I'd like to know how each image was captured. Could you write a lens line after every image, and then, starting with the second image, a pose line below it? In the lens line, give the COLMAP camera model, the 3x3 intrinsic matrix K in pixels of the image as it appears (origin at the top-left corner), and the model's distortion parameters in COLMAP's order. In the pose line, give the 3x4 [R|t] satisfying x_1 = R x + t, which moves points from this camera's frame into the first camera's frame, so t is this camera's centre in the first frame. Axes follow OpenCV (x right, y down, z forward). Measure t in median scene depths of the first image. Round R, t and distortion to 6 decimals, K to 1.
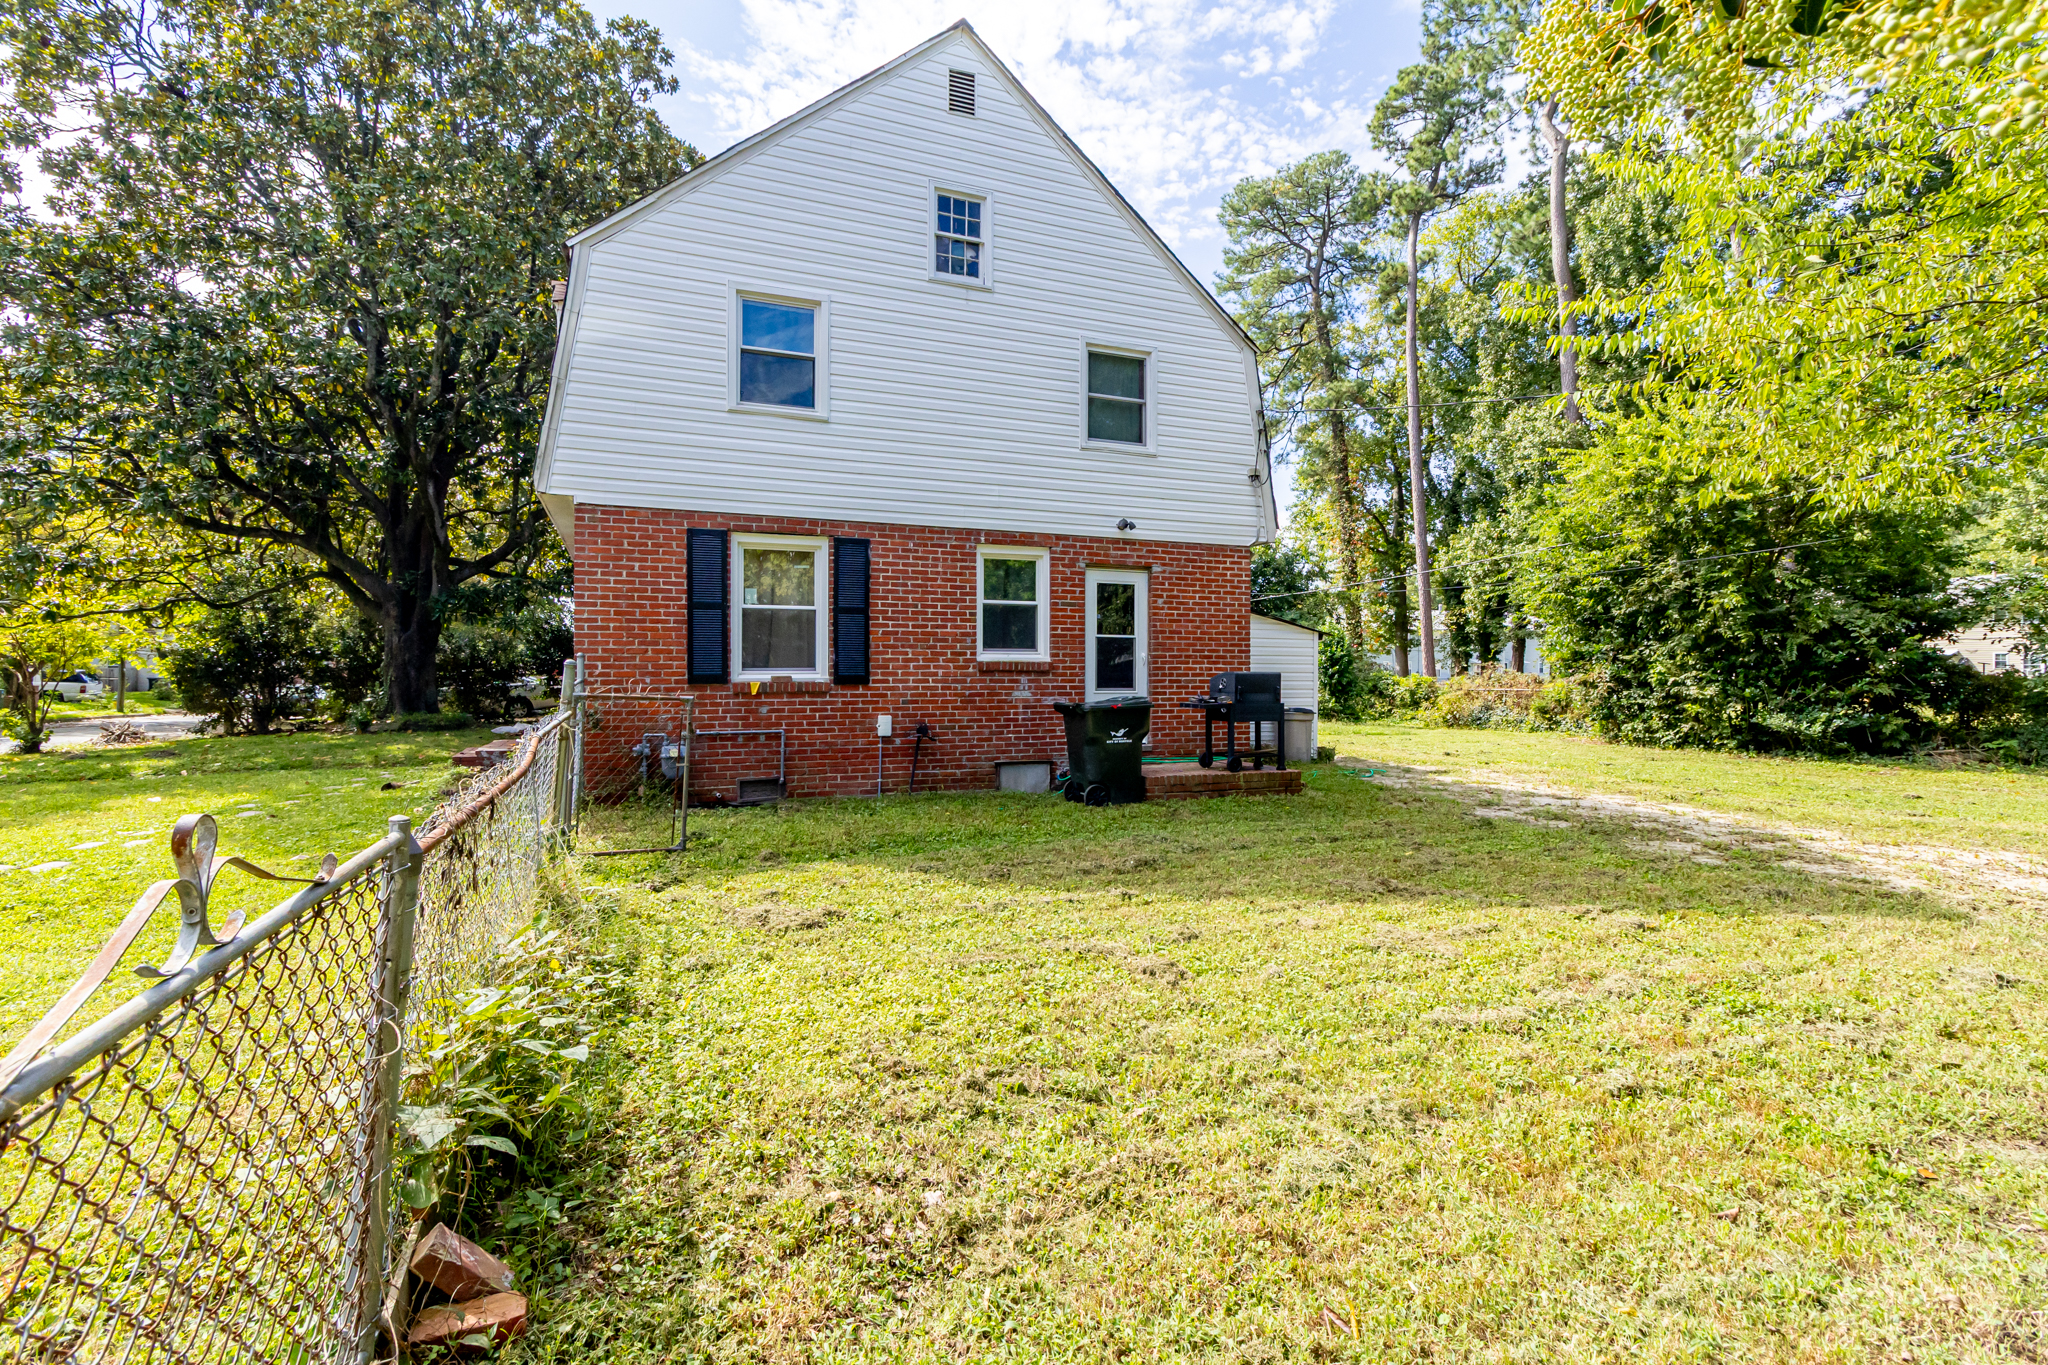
lens RADIAL K [[938.0, 0, 1026.0], [0, 938.0, 661.9], [0, 0, 1]] dist [-0.001571, -0.000163]
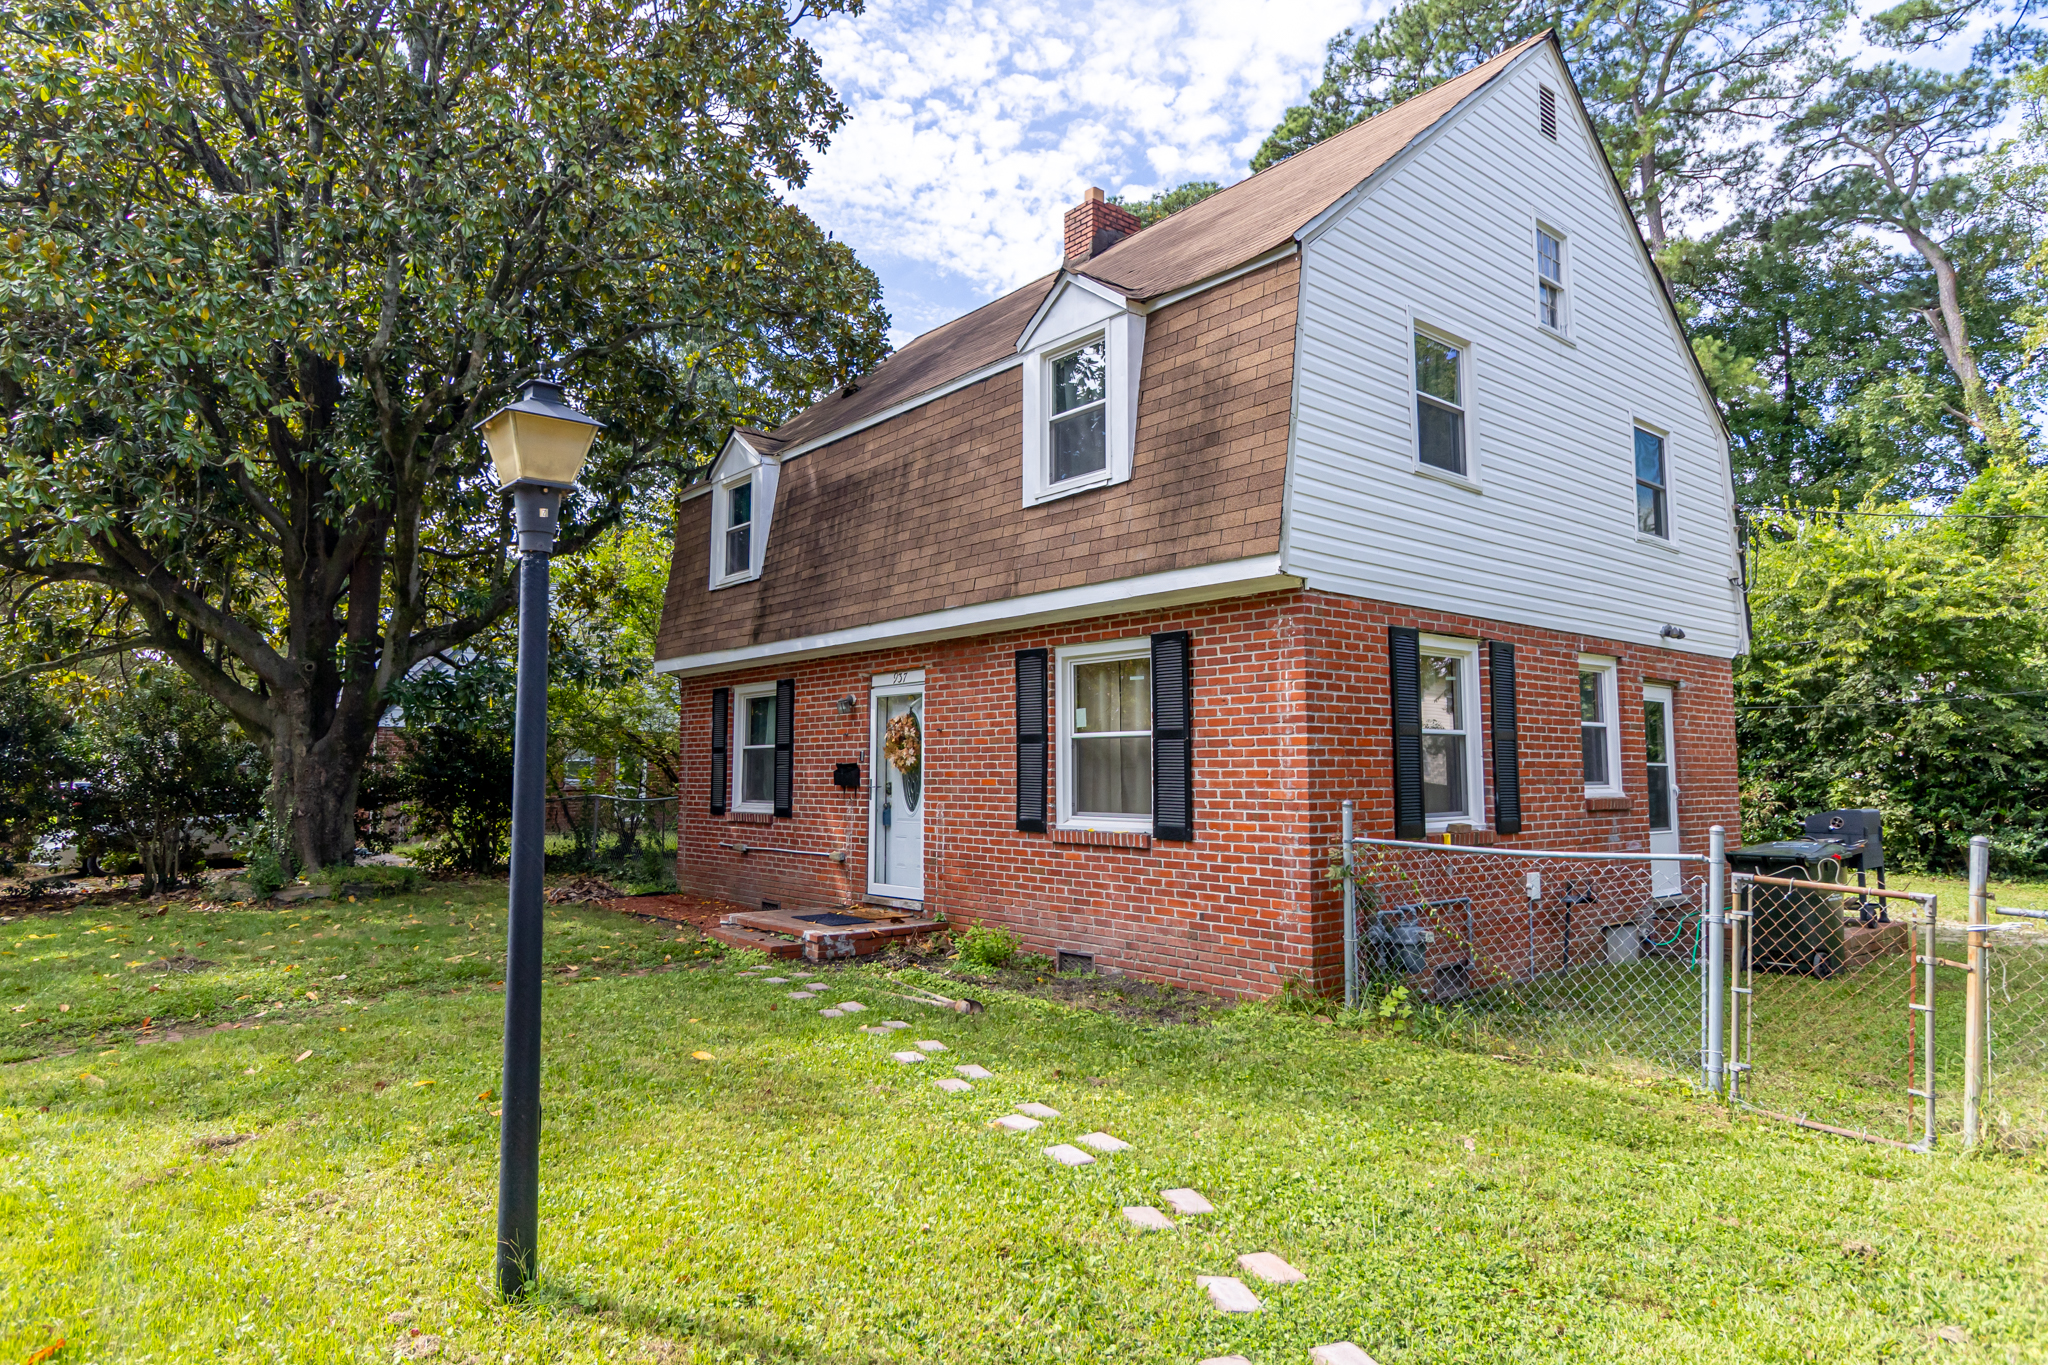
lens RADIAL K [[1191.4, 0, 1022.8], [0, 1191.4, 658.4], [0, 0, 1]] dist [0.000185, 0.000422]
pose [[0.948236, 0.027459, 0.316378, -0.814011], [-0.000414, 0.996361, -0.085236, -0.032490], [-0.317567, 0.080693, 0.944796, 0.181479]]
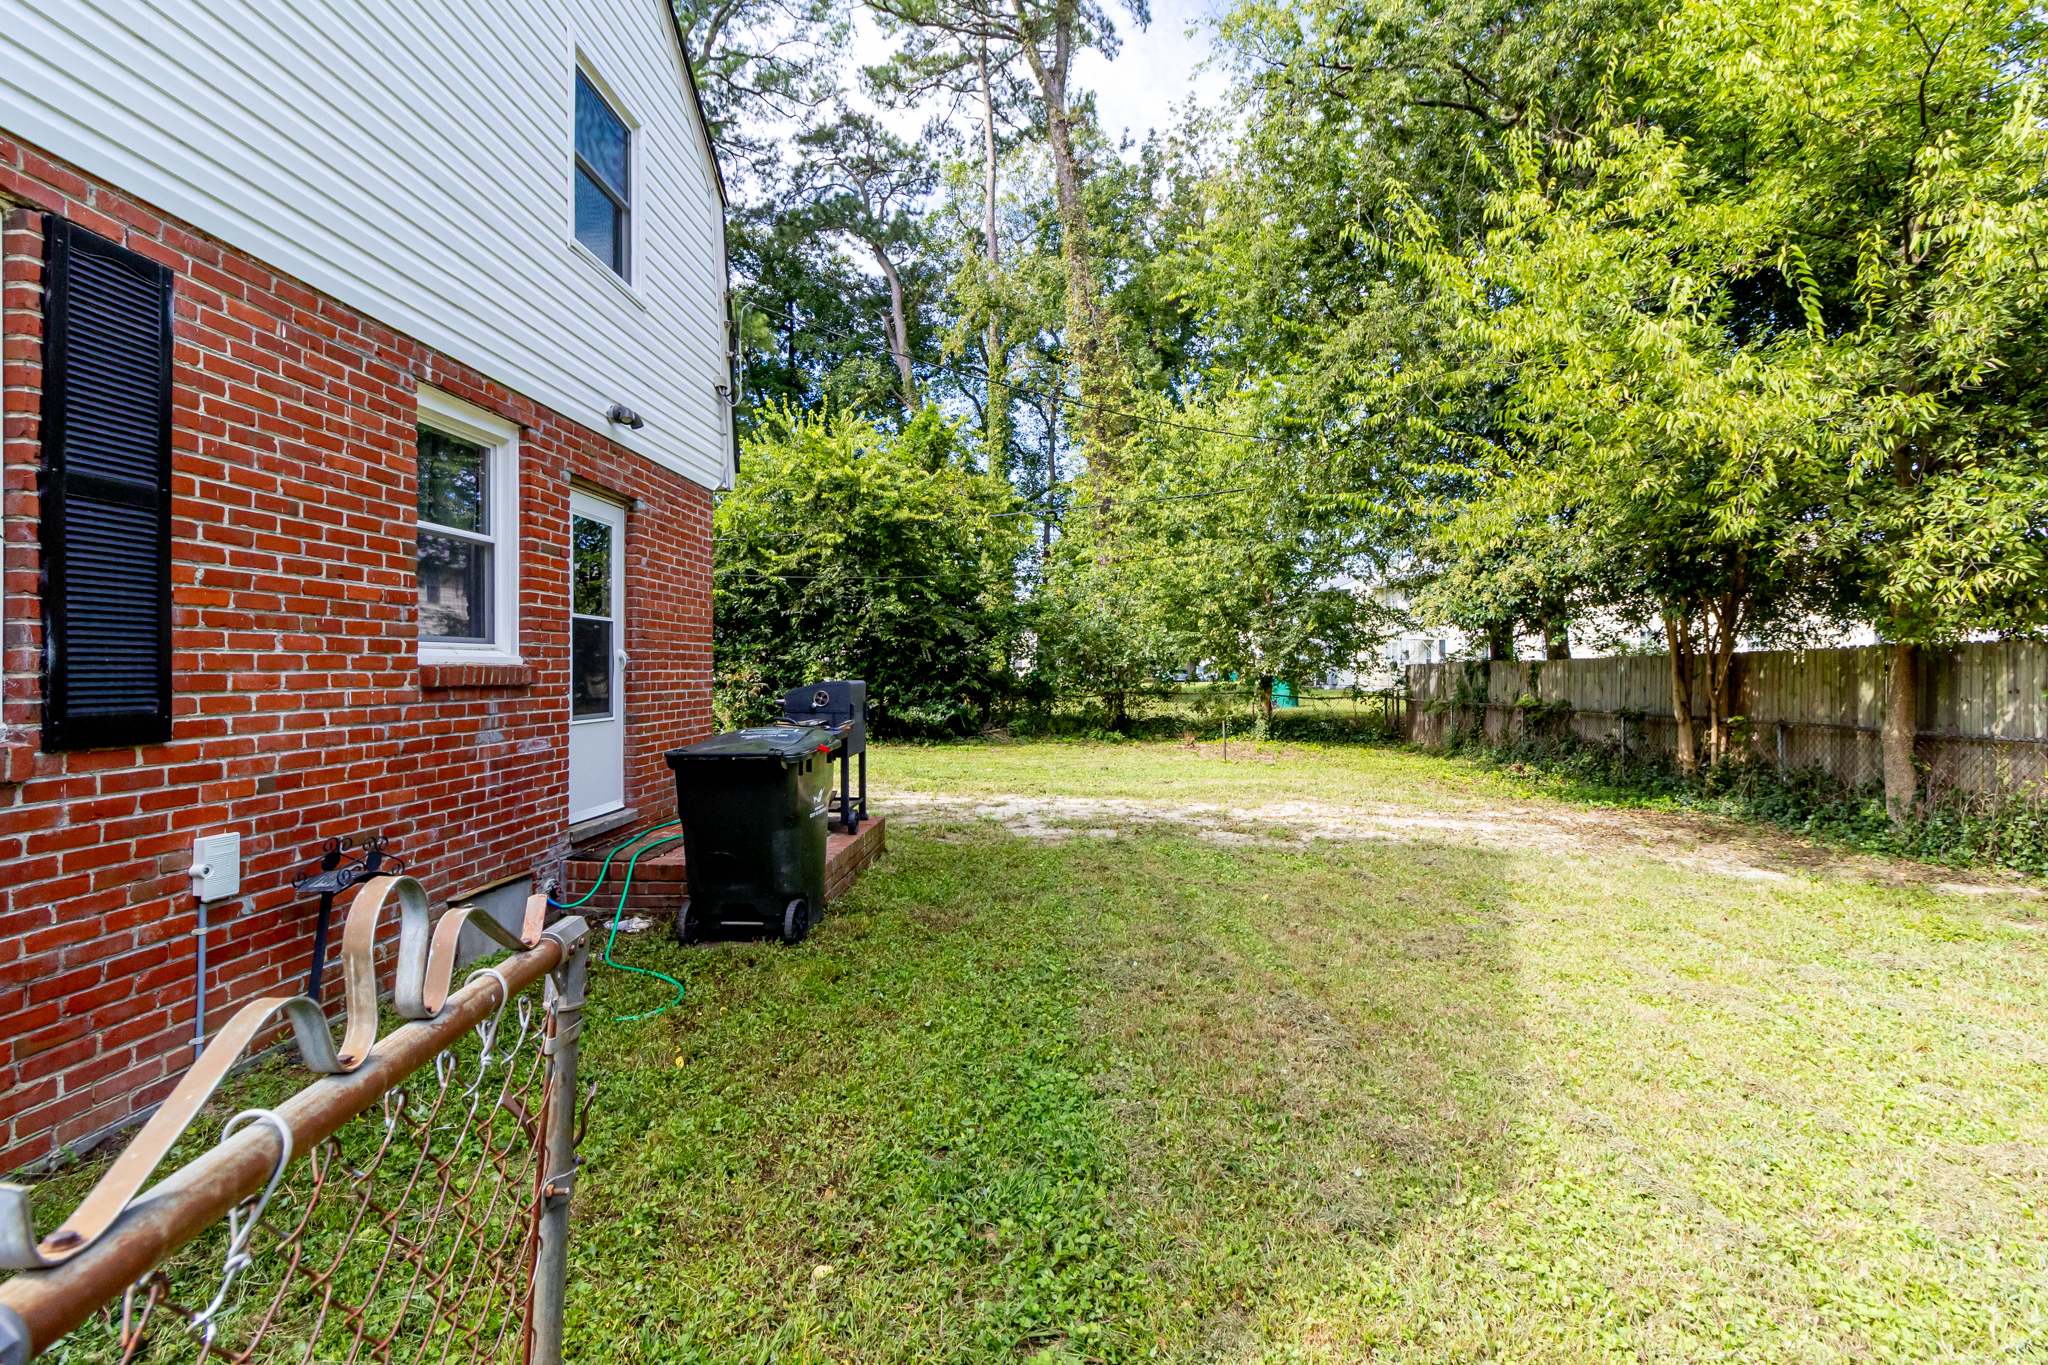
lens RADIAL K [[938.0, 0, 1026.0], [0, 938.0, 661.9], [0, 0, 1]] dist [-0.001571, -0.000163]
pose [[0.405777, 0.001496, 0.913971, -0.312607], [-0.004676, 0.999989, 0.000439, -0.003441], [-0.913960, -0.004451, 0.405780, 0.580222]]
